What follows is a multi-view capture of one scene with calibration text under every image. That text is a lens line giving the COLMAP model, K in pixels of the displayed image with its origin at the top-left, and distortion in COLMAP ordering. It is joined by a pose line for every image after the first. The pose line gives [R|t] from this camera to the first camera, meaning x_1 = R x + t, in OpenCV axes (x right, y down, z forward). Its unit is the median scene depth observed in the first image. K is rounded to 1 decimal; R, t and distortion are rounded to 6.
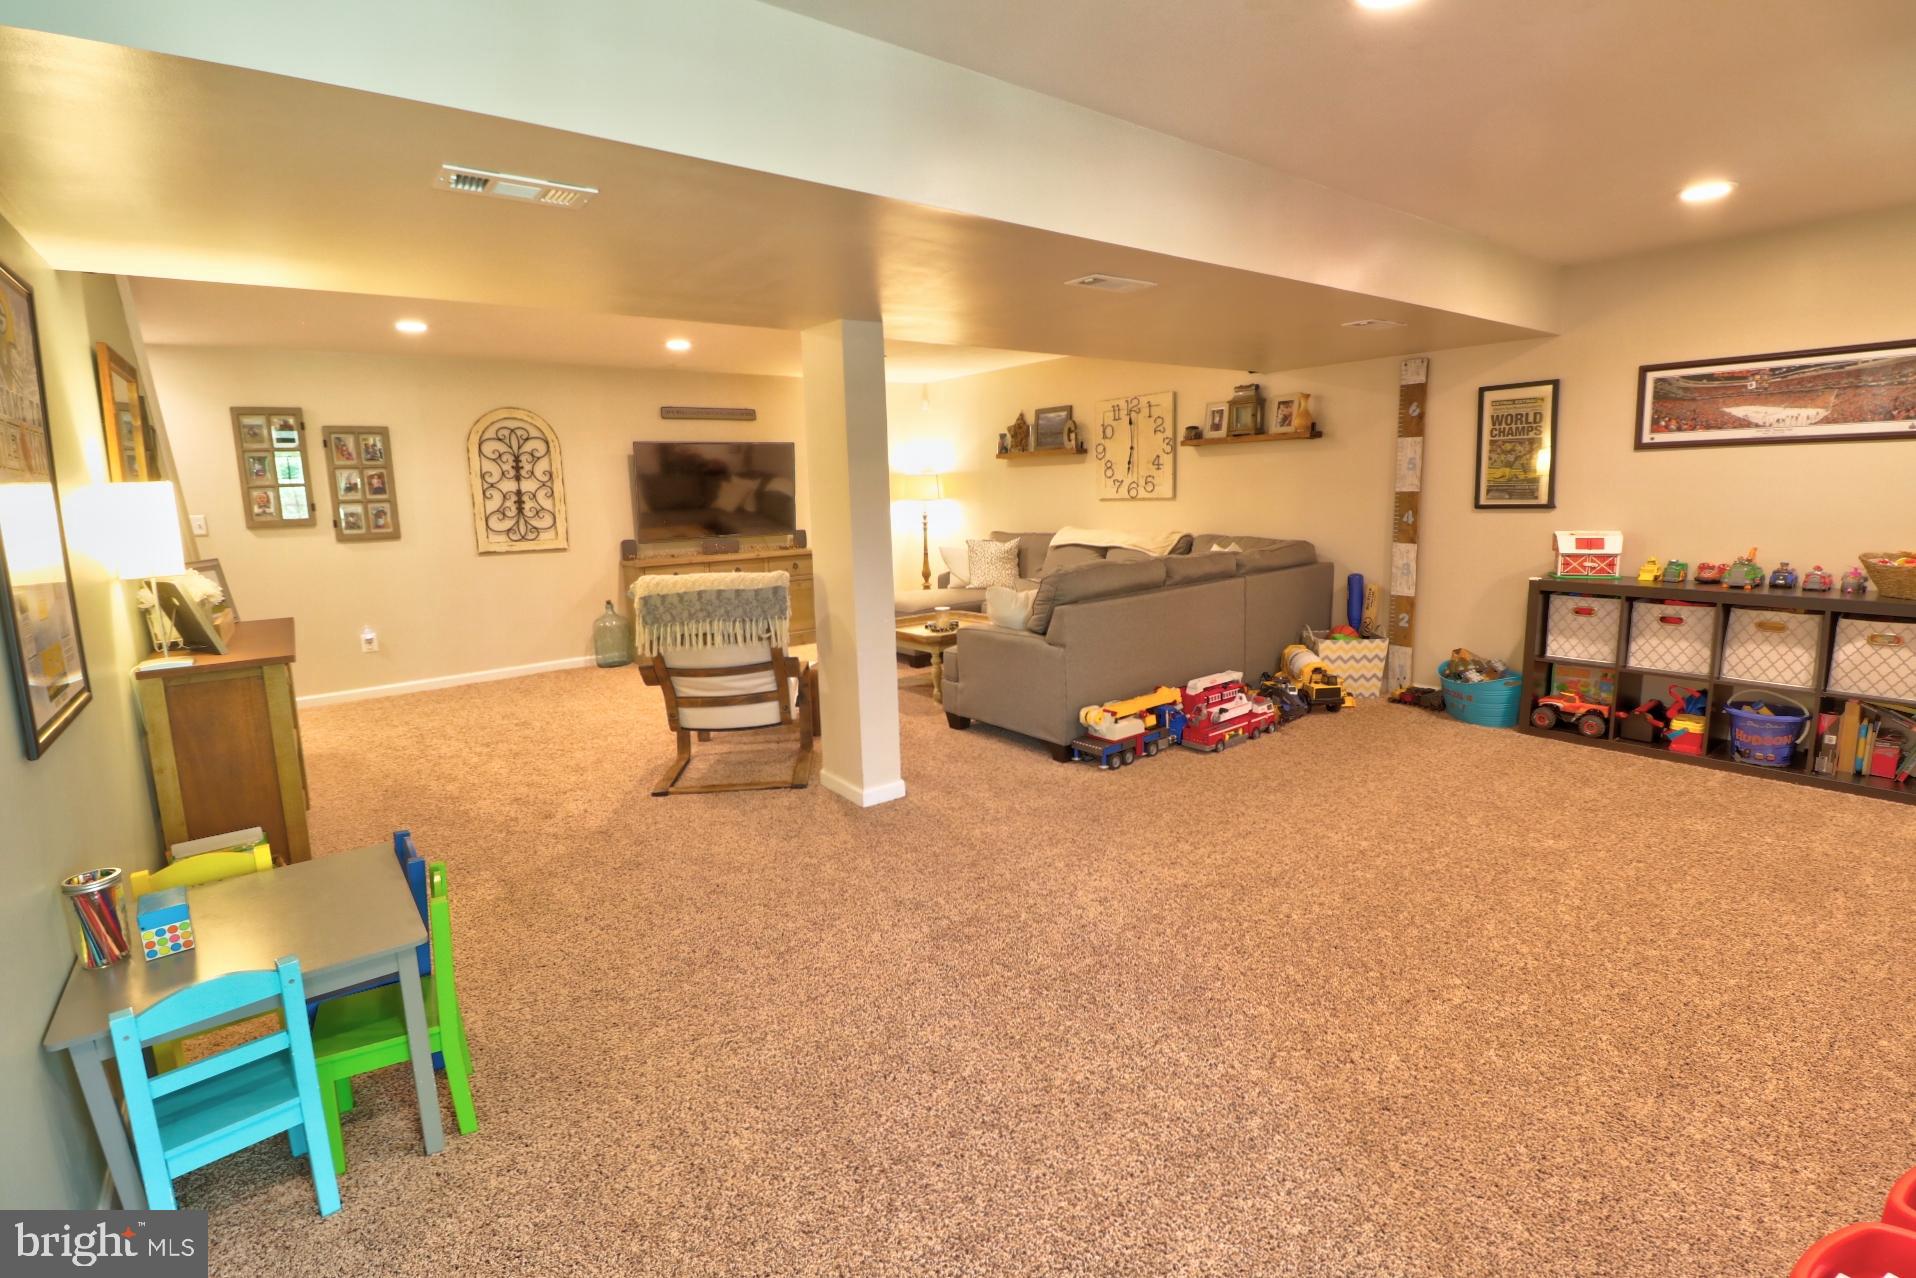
lens RADIAL K [[883.3, 0, 956.6], [0, 883.3, 629.0], [0, 0, 1]] dist [-0.011338, -0.006616]
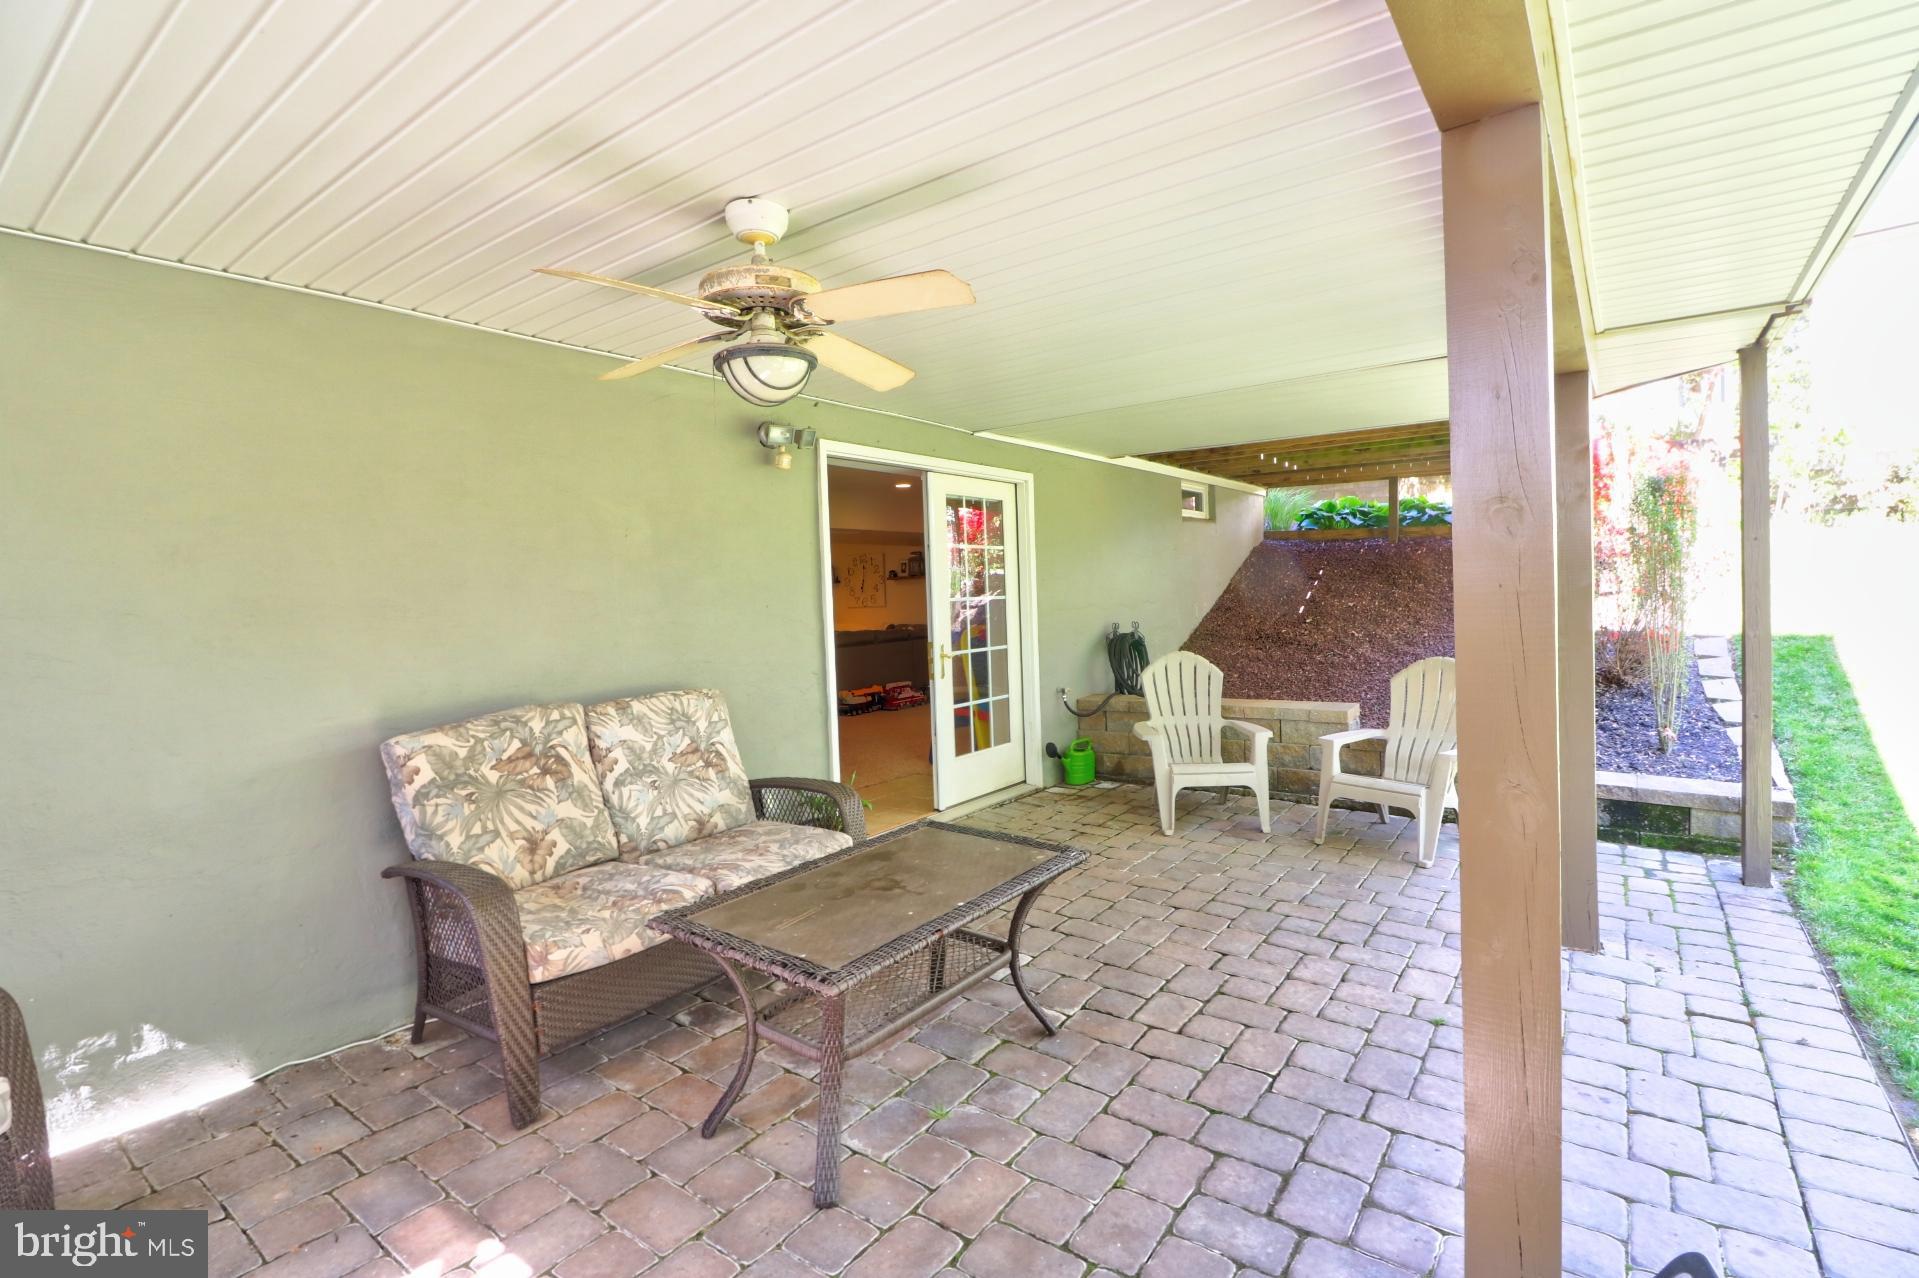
lens RADIAL K [[884.6, 0, 963.7], [0, 884.6, 633.6], [0, 0, 1]] dist [-0.011338, -0.006616]
pose [[0.961570, -0.010269, 0.274368, -0.130448], [0.044363, 0.991980, -0.118352, 0.159423], [-0.270952, 0.125976, 0.954314, -0.957007]]
